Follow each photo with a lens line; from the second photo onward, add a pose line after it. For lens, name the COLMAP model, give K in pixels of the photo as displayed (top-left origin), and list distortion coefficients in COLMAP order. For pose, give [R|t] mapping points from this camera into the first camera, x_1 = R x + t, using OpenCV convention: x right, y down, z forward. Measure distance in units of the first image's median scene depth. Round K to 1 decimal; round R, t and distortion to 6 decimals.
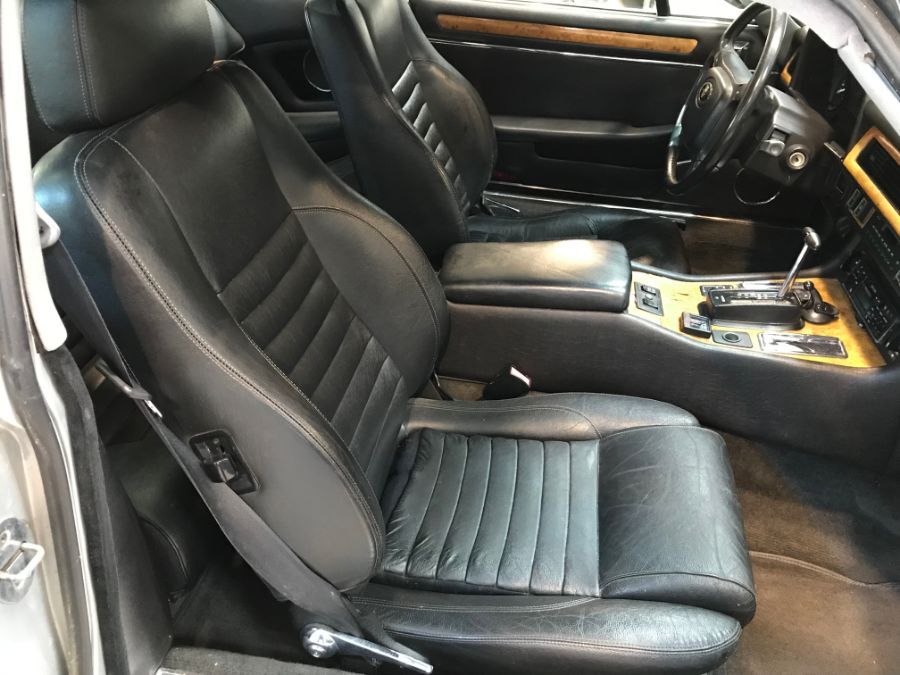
lens RADIAL K [[740.0, 0, 446.4], [0, 740.0, 336.5], [0, 0, 1]] dist [0.016824, -0.006688]
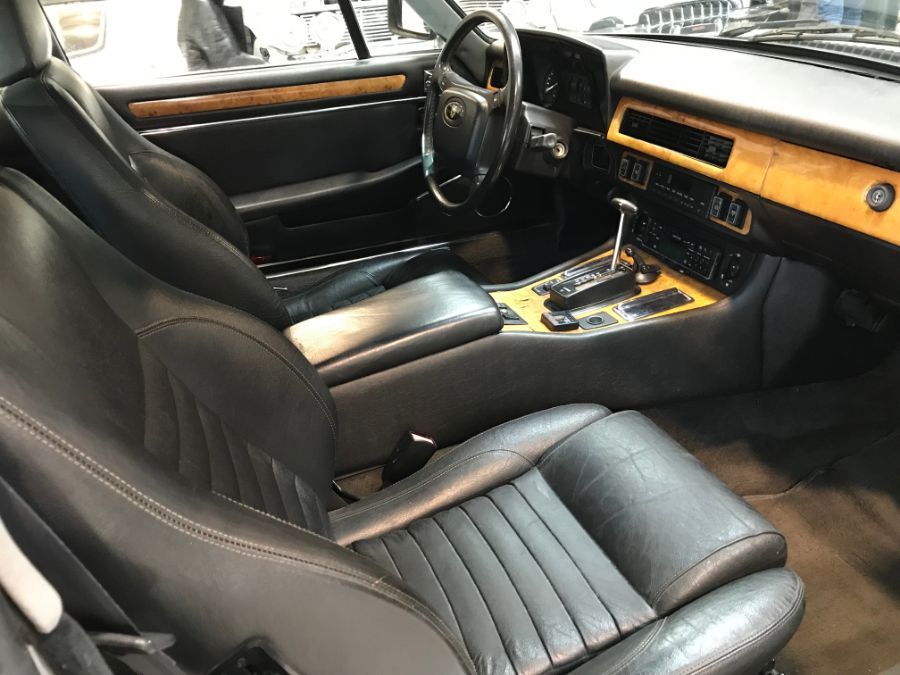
lens RADIAL K [[740.0, 0, 451.0], [0, 740.0, 336.5], [0, 0, 1]] dist [0.016824, -0.006688]
pose [[0.845754, -0.331494, 0.418104, -0.200568], [0.376063, 0.926219, -0.026358, -0.024813], [-0.378519, 0.179526, 0.908016, 0.165325]]
